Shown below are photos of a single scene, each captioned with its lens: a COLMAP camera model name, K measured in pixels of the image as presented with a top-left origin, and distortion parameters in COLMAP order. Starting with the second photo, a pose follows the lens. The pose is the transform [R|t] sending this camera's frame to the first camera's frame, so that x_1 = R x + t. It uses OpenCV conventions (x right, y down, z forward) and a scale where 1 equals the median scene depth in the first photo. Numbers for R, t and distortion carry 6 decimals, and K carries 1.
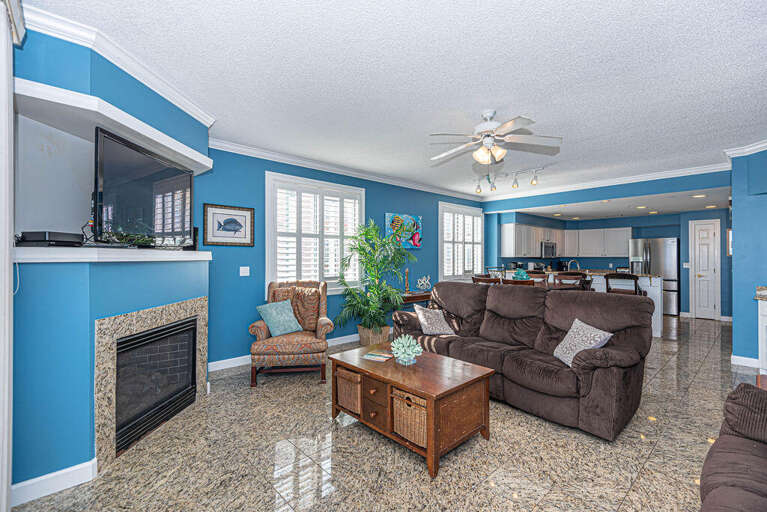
lens RADIAL K [[340.6, 0, 397.7], [0, 340.6, 255.6], [0, 0, 1]] dist [-0.000211, -0.000478]
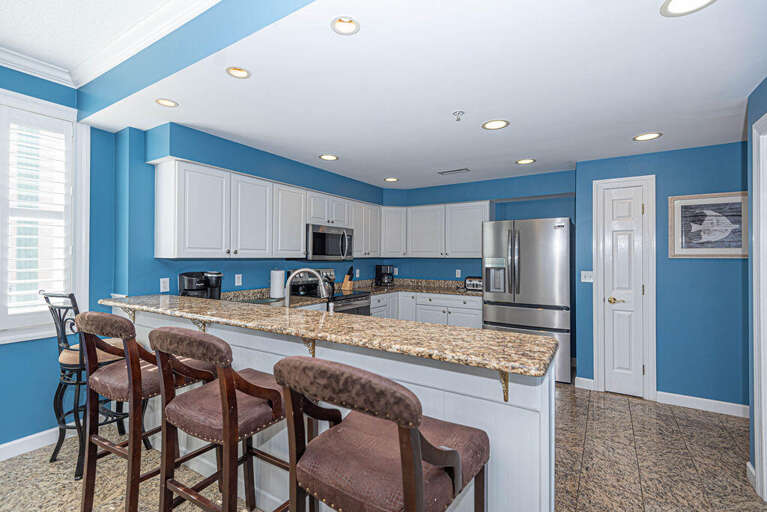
lens RADIAL K [[348.9, 0, 386.9], [0, 348.9, 252.1], [0, 0, 1]] dist [0.004374, -0.000412]
pose [[0.967099, 0.008306, 0.254265, 0.455081], [-0.006514, 0.999948, -0.007888, 0.000451], [-0.254317, 0.005972, 0.967103, 0.599730]]
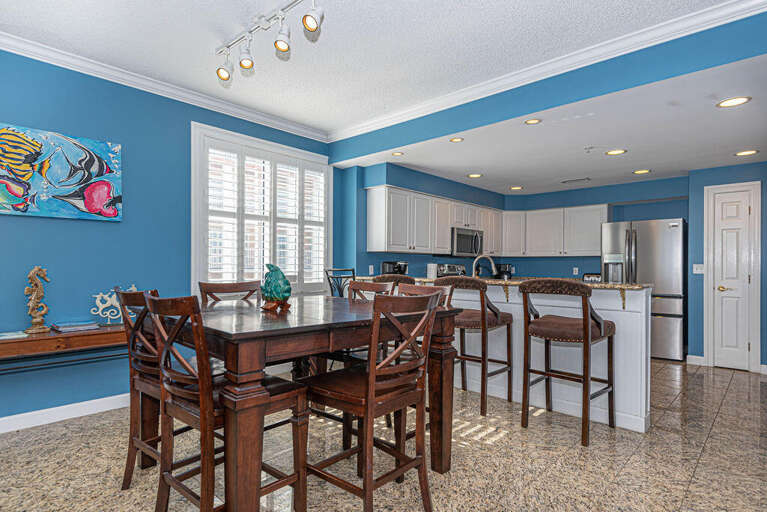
lens RADIAL K [[419.9, 0, 384.0], [0, 419.9, 265.2], [0, 0, 1]] dist [-0.006913, -0.000463]
pose [[0.997671, 0.007979, 0.067744, 0.296819], [-0.008026, 0.999968, 0.000428, 0.025865], [-0.067739, -0.000970, 0.997703, 0.362700]]
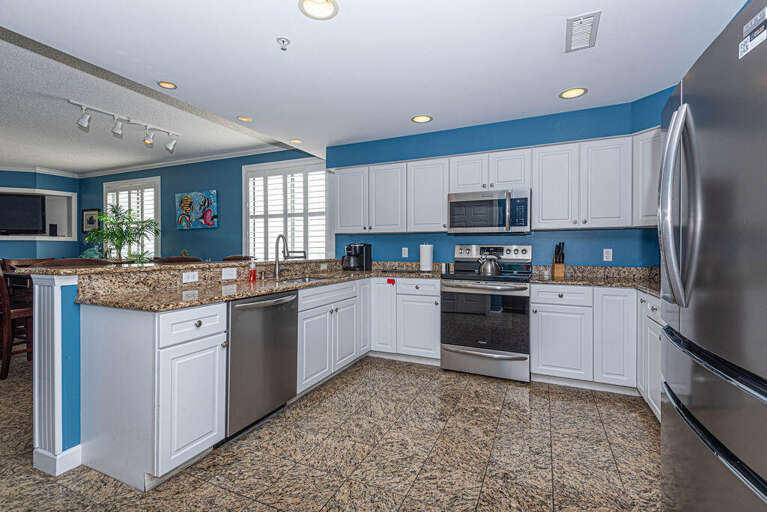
lens RADIAL K [[348.9, 0, 386.9], [0, 348.9, 252.1], [0, 0, 1]] dist [0.004374, -0.000412]
pose [[0.384582, 0.007372, -0.923061, 0.862331], [0.002508, 0.999956, 0.009031, 0.028654], [0.923087, -0.005788, 0.384547, 0.858478]]
